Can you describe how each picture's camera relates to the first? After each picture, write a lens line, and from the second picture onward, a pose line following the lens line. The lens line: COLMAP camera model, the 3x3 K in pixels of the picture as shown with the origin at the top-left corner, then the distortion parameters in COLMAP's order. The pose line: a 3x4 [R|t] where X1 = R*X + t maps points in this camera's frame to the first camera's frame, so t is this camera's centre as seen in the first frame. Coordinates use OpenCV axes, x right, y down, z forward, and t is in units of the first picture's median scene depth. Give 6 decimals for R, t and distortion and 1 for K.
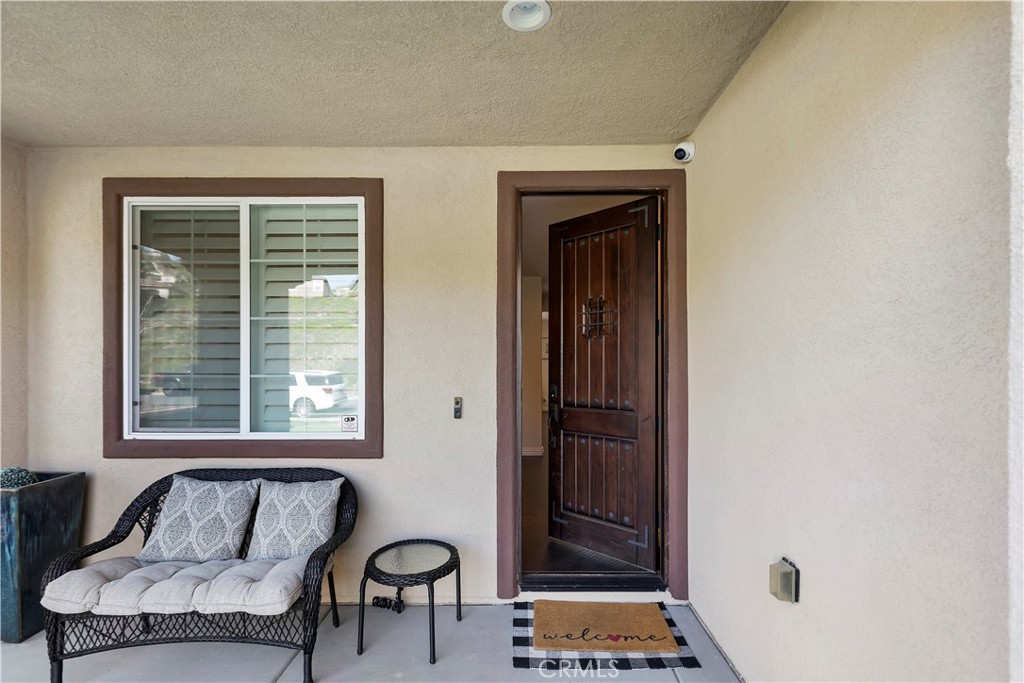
lens RADIAL K [[476.0, 0, 515.2], [0, 476.0, 358.0], [0, 0, 1]] dist [0.002628, -0.000035]
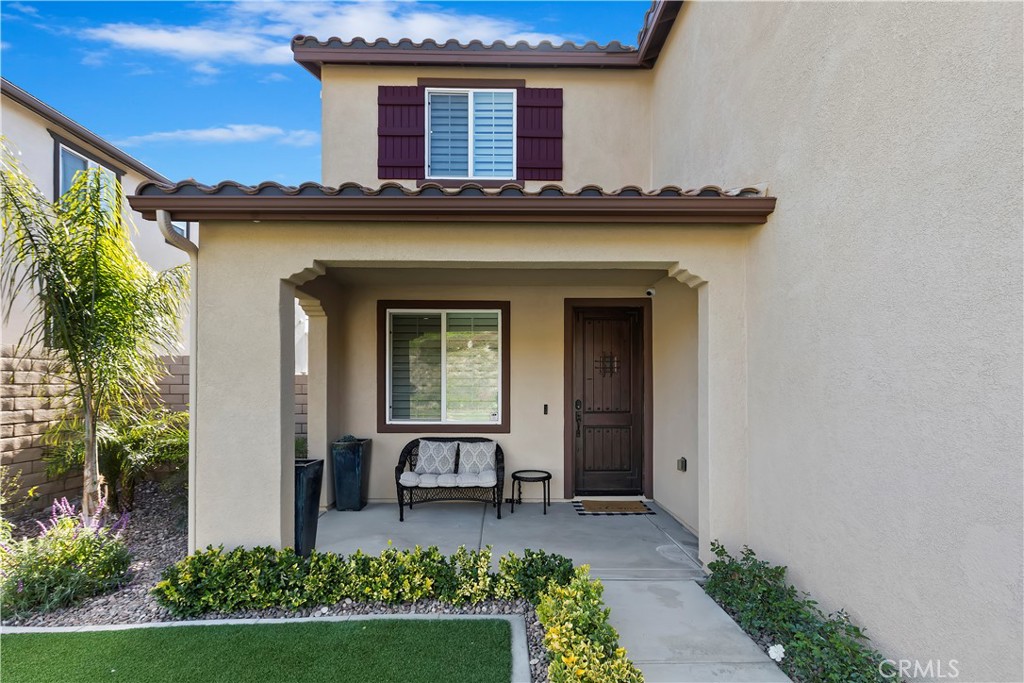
lens RADIAL K [[478.3, 0, 508.2], [0, 478.3, 373.2], [0, 0, 1]] dist [0.003581, 0.000302]
pose [[0.999862, 0.003360, 0.016261, -0.326021], [-0.003134, 0.999899, -0.013854, -0.026977], [-0.016306, 0.013801, 0.999772, -1.147247]]
